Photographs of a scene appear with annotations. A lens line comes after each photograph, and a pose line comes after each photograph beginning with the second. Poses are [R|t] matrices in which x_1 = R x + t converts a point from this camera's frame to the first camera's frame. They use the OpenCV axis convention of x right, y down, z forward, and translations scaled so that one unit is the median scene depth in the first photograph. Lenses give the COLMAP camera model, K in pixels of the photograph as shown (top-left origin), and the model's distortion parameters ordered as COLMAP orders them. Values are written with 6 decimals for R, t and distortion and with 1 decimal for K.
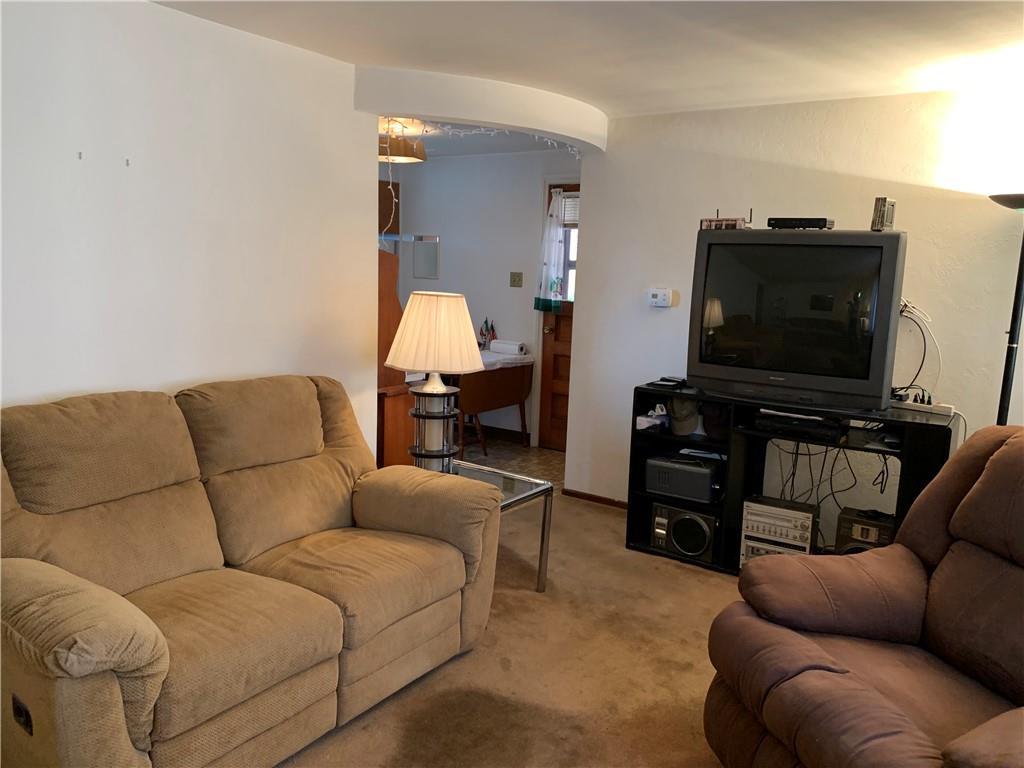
lens RADIAL K [[774.2, 0, 512.0], [0, 774.2, 384.0], [0, 0, 1]] dist [0.076654, -0.104707]
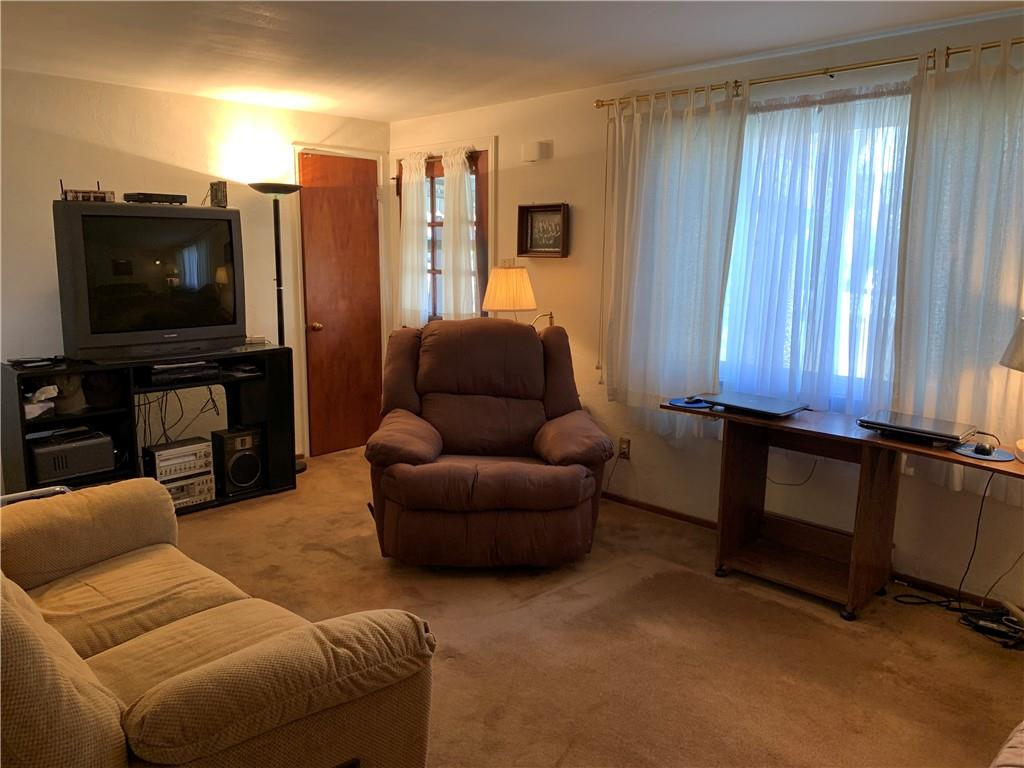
lens RADIAL K [[774.2, 0, 512.0], [0, 774.2, 384.0], [0, 0, 1]] dist [0.076654, -0.104707]
pose [[0.187416, -0.210709, 0.959415, -0.661873], [0.149159, 0.971500, 0.184226, -0.072786], [-0.970890, 0.108578, 0.213504, 0.271627]]
